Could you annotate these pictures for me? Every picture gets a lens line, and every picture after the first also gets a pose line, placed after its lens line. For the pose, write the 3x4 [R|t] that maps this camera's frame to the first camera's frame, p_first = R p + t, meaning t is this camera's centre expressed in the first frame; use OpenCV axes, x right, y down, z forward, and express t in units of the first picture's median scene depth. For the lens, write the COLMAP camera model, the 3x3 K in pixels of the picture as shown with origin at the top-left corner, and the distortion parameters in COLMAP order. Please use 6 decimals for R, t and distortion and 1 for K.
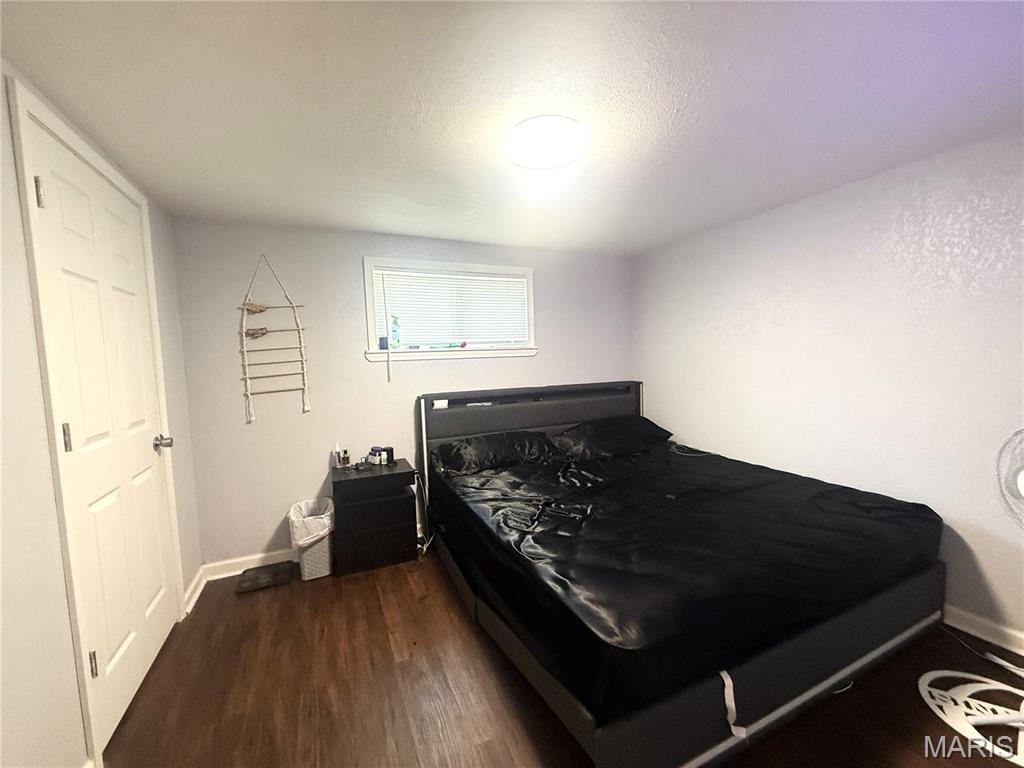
lens RADIAL K [[407.4, 0, 508.9], [0, 407.4, 382.0], [0, 0, 1]] dist [0.000428, -0.000146]
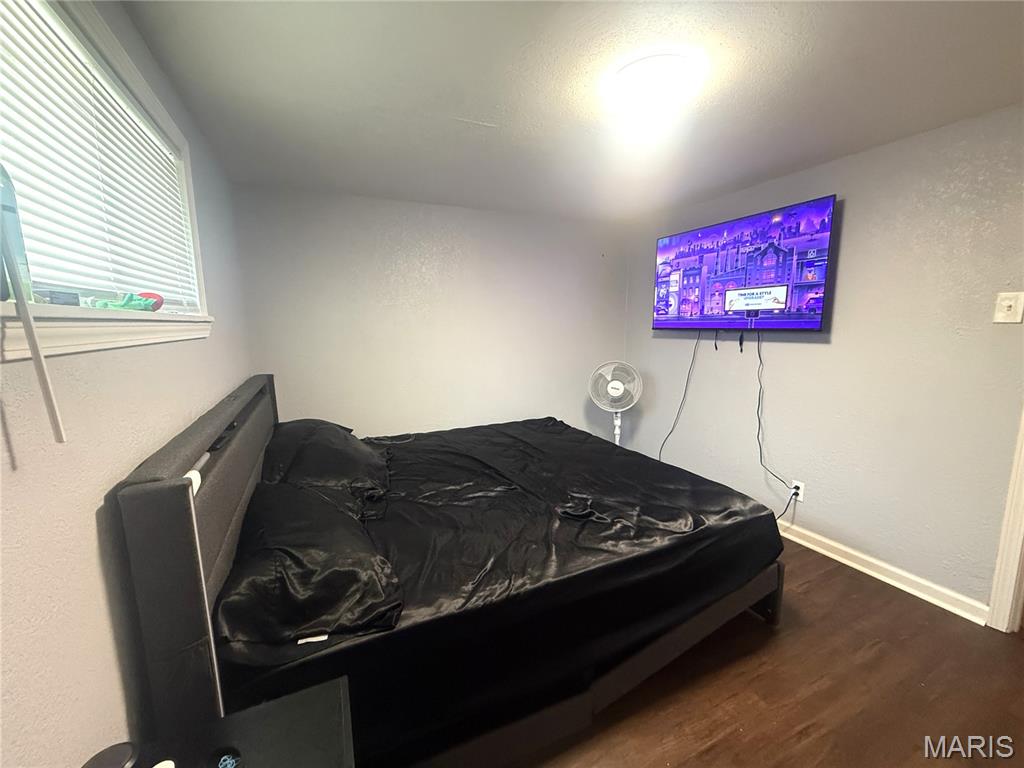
lens RADIAL K [[407.4, 0, 508.9], [0, 407.4, 382.0], [0, 0, 1]] dist [0.000428, -0.000146]
pose [[-0.005597, -0.115157, 0.993332, -0.574886], [0.081377, 0.990000, 0.115229, -0.054062], [-0.996668, 0.081480, 0.003830, 0.900232]]
